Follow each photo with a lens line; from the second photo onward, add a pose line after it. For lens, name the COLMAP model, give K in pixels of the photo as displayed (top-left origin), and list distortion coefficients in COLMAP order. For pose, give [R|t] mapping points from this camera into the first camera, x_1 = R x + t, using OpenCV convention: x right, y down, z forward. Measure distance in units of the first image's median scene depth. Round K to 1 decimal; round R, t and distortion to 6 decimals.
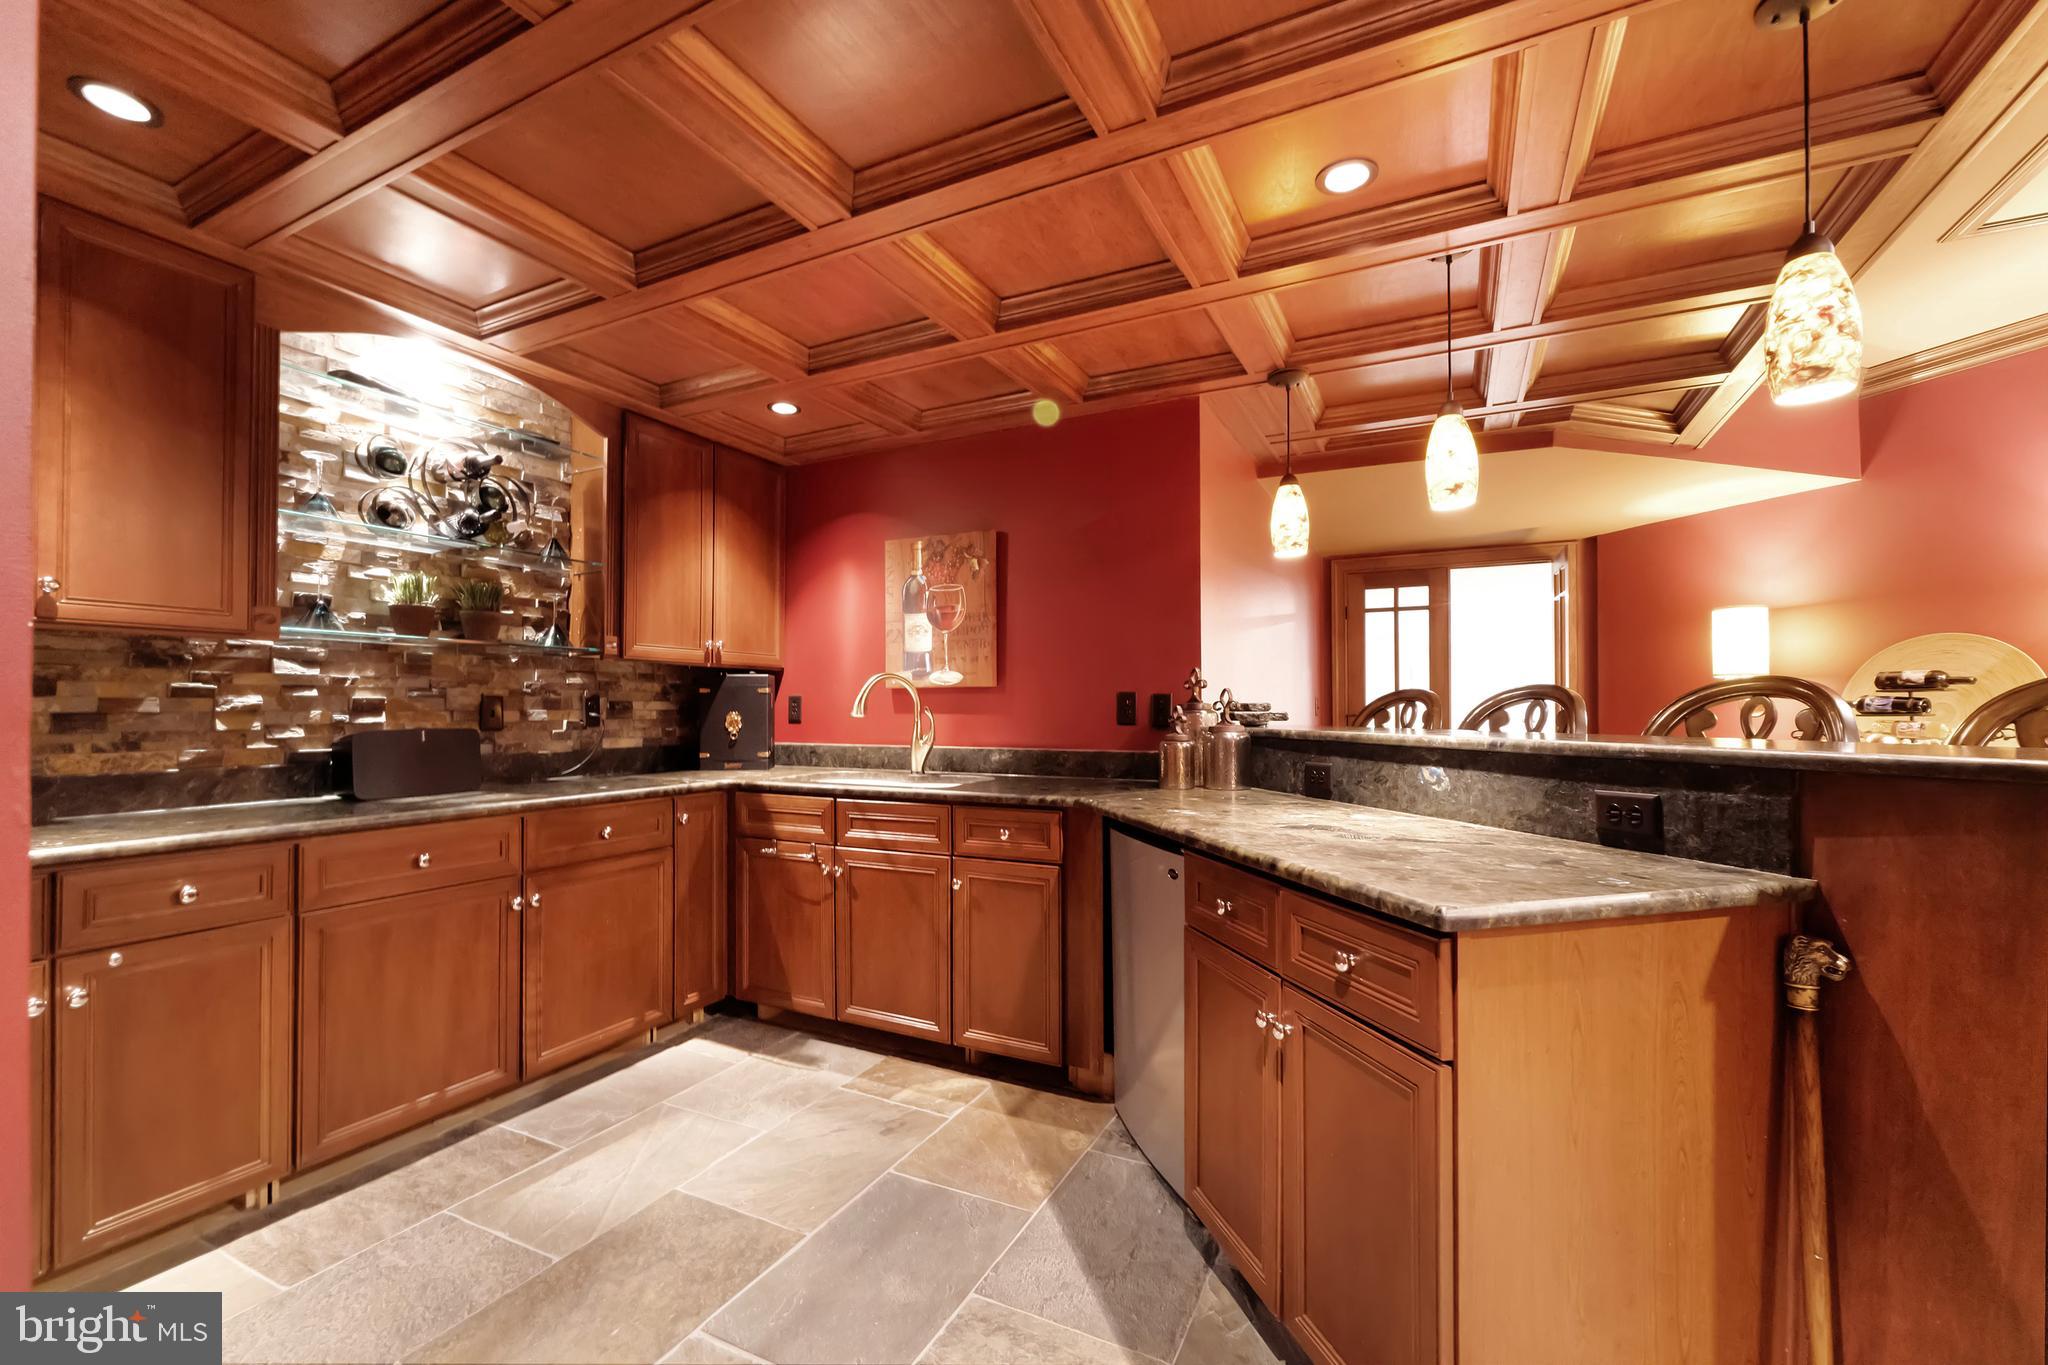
lens RADIAL K [[849.6, 0, 1025.0], [0, 849.6, 694.6], [0, 0, 1]] dist [-0.000607, 0.001319]
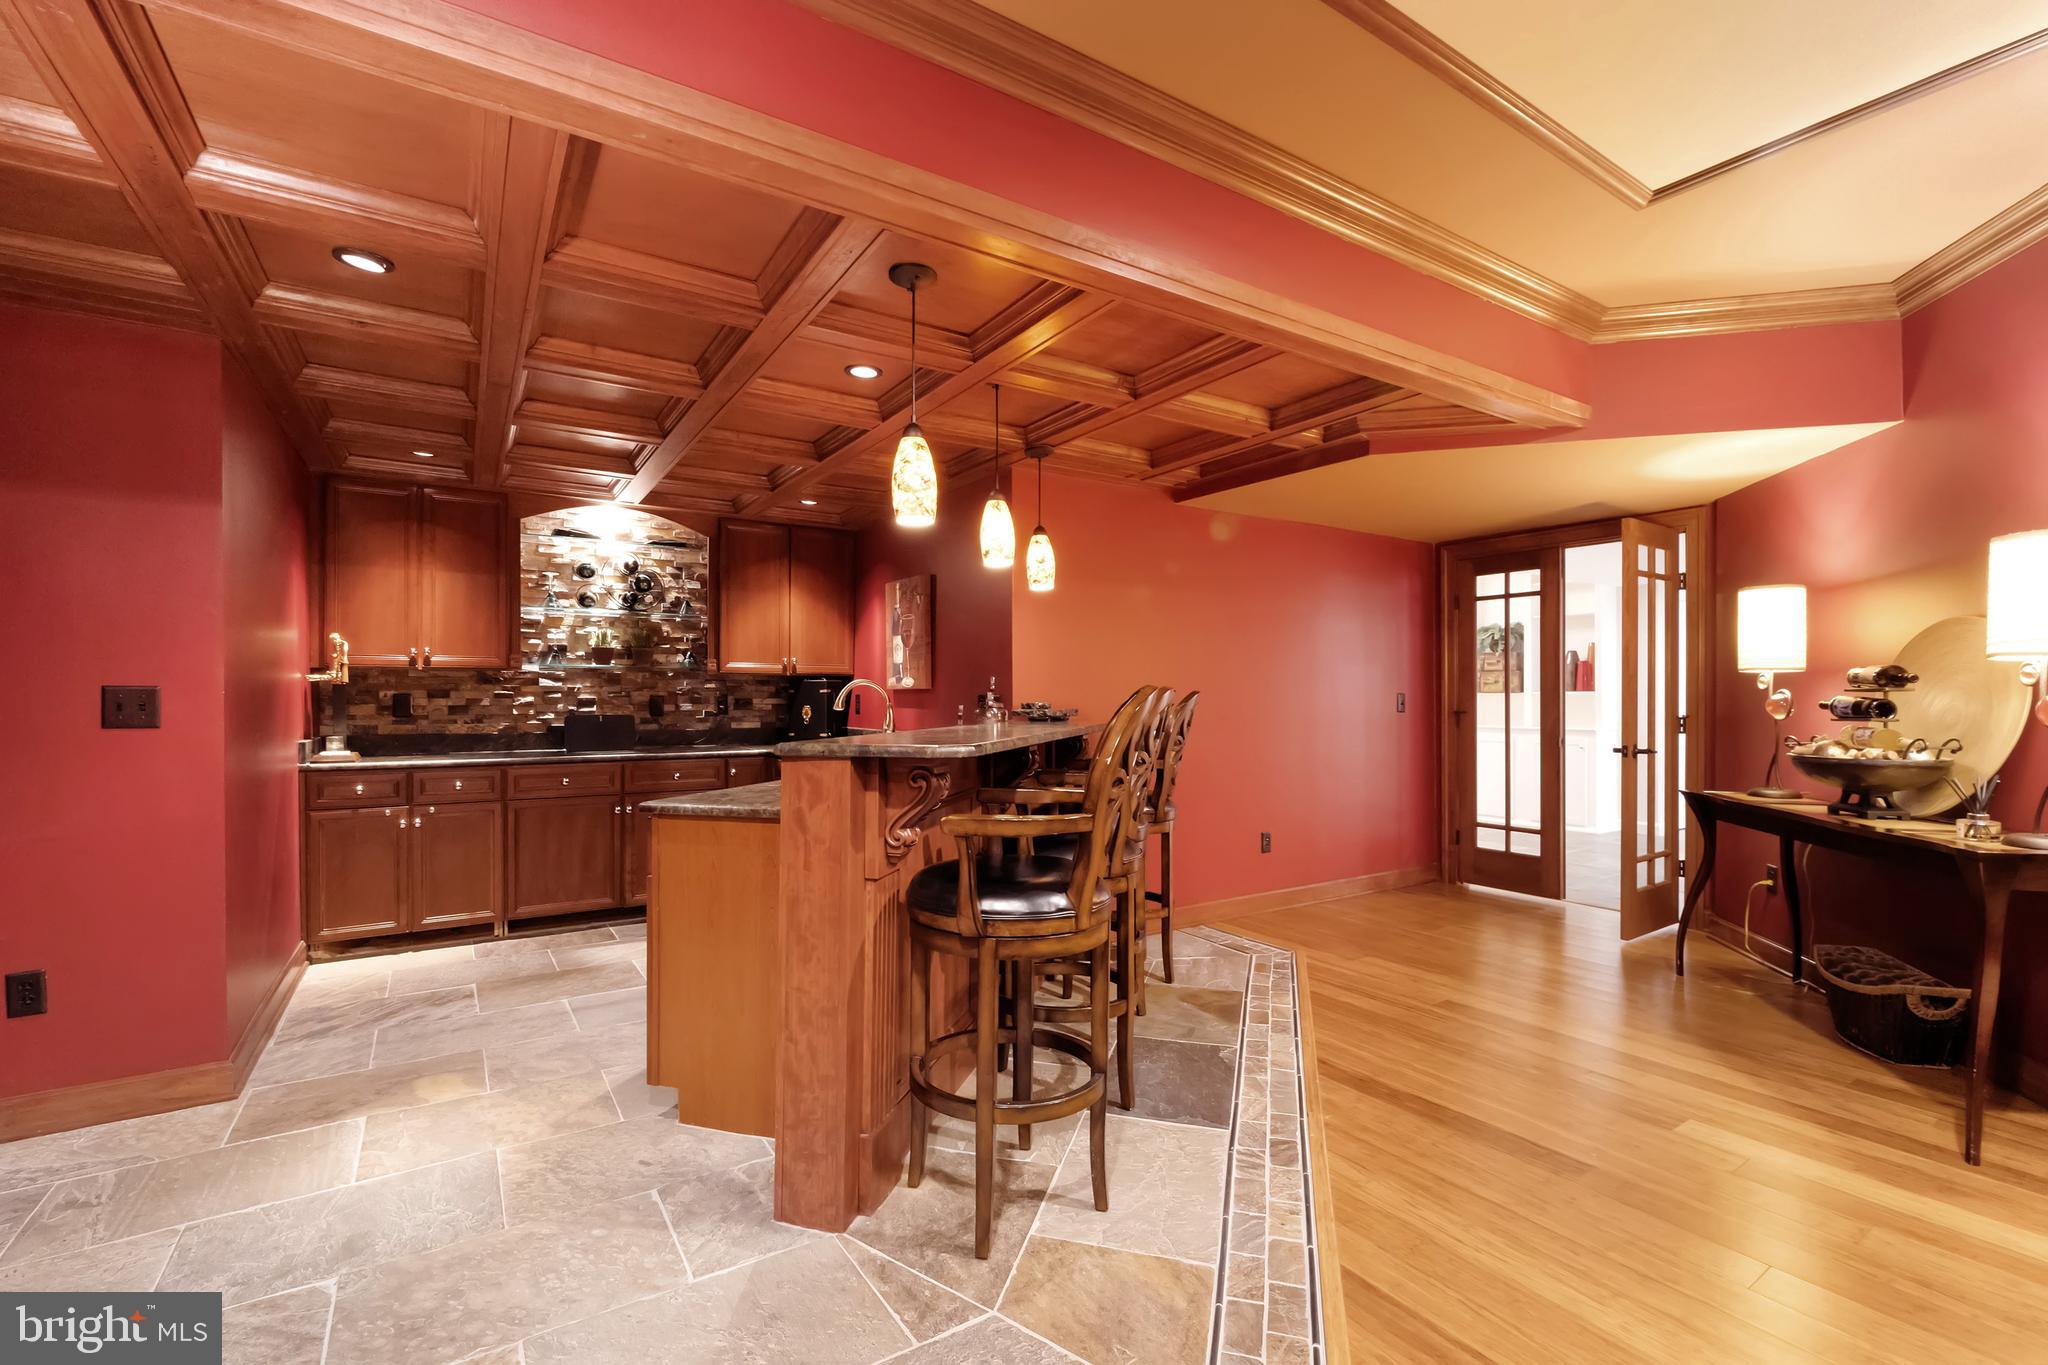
lens RADIAL K [[849.6, 0, 985.0], [0, 849.6, 703.0], [0, 0, 1]] dist [-0.000607, 0.001319]
pose [[0.860913, 0.005028, -0.508728, 0.870009], [0.005736, 0.999792, 0.019588, -0.014873], [0.508720, -0.019781, 0.860705, -0.148927]]
